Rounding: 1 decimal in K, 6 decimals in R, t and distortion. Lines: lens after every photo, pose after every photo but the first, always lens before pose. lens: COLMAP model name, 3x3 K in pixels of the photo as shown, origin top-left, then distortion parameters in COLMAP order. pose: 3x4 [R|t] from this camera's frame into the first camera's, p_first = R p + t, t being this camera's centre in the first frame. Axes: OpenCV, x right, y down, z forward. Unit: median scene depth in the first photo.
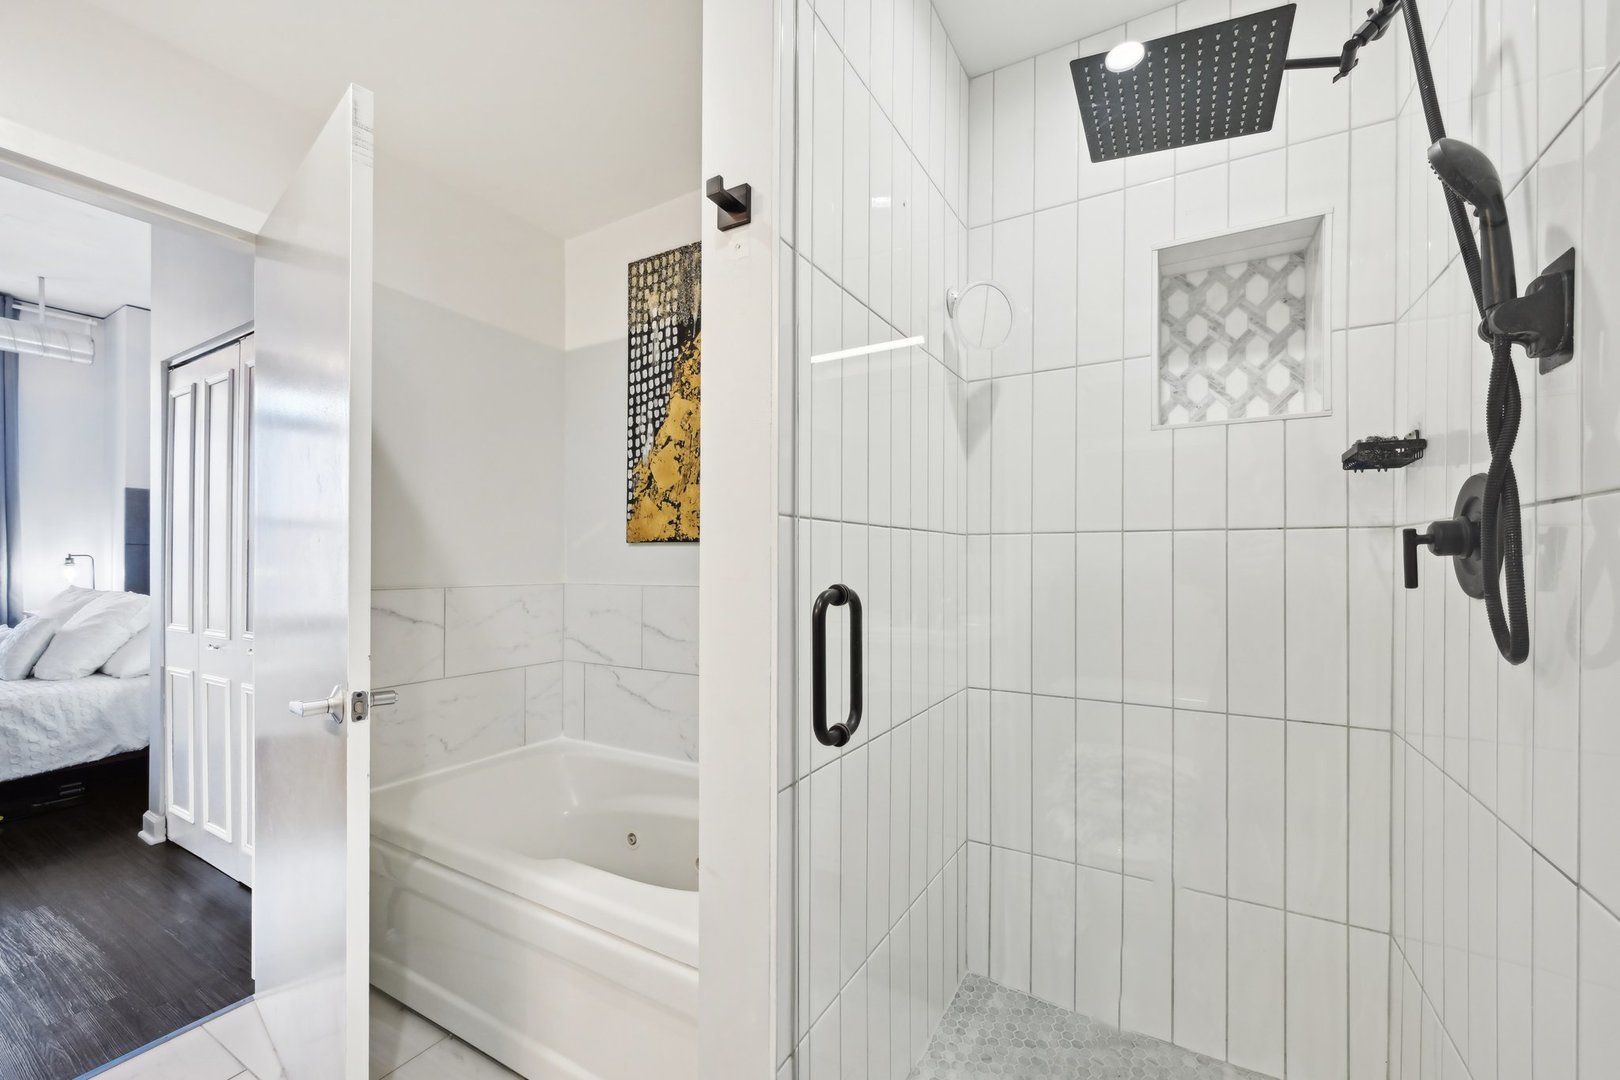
lens RADIAL K [[653.3, 0, 817.5], [0, 653.3, 559.7], [0, 0, 1]] dist [-0.000706, -0.000195]
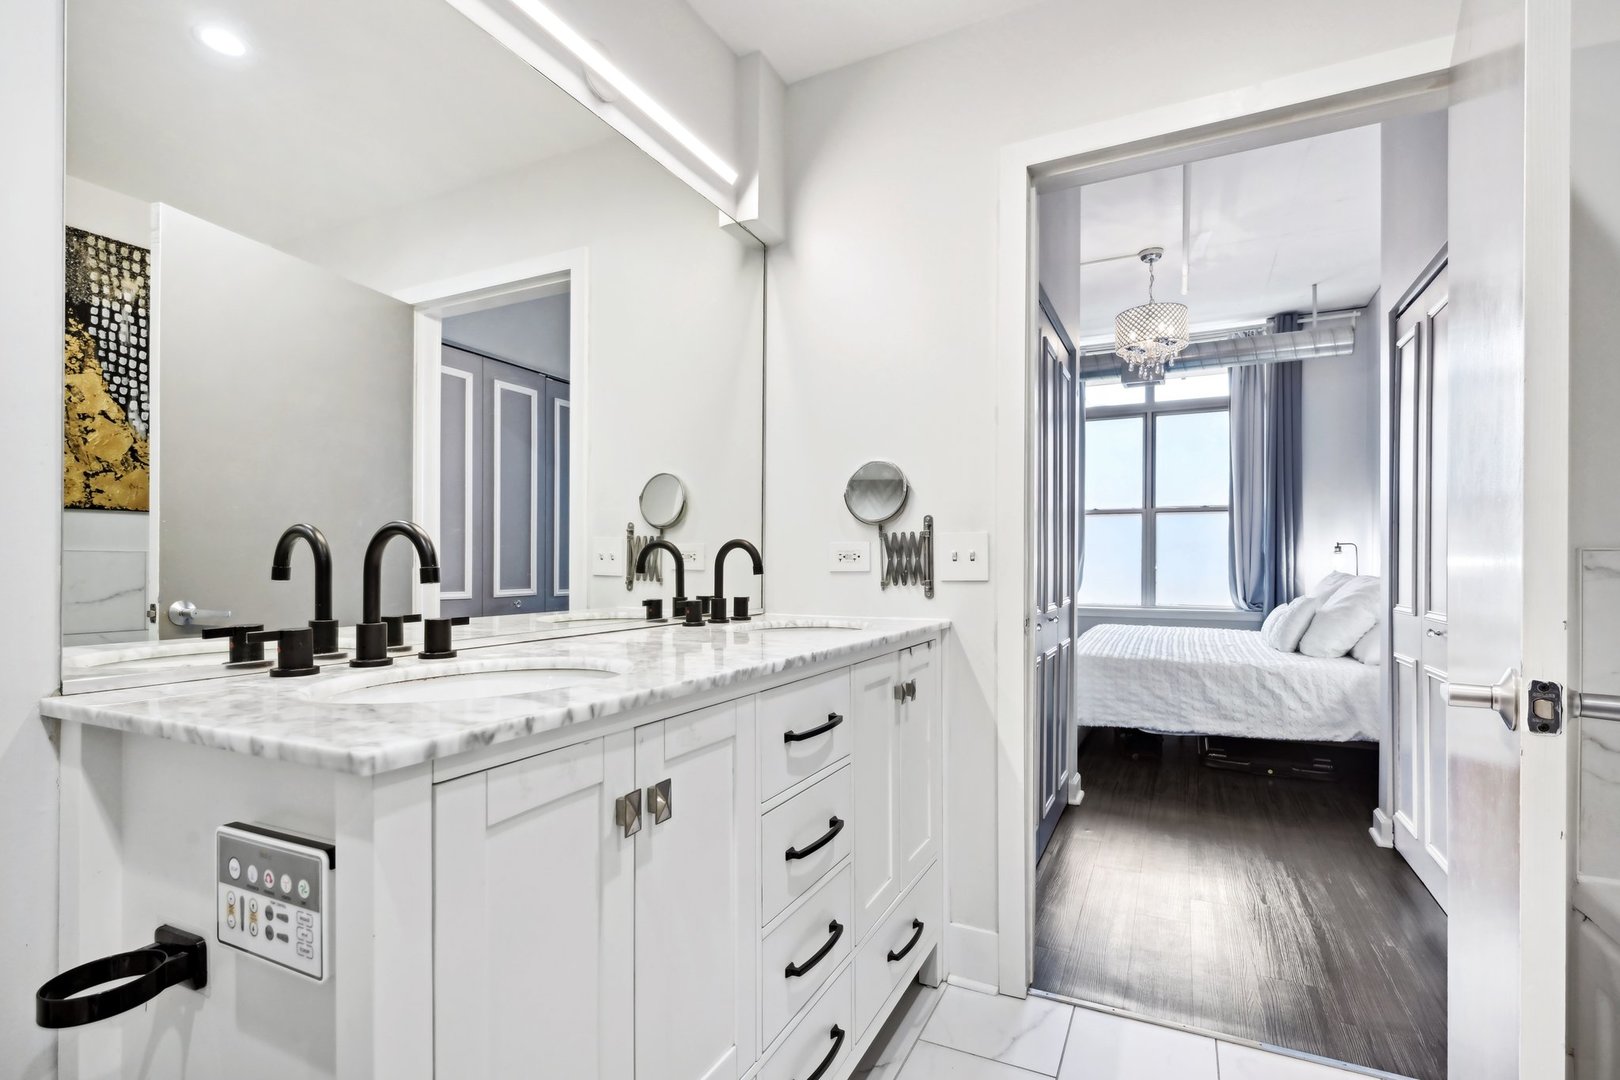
lens RADIAL K [[744.4, 0, 813.7], [0, 744.4, 559.6], [0, 0, 1]] dist [-0.007061, -0.000824]
pose [[0.070566, -0.003216, -0.997502, -0.043509], [-0.003933, 0.999986, -0.003503, 0.042425], [0.997499, 0.004170, 0.070553, 0.134465]]
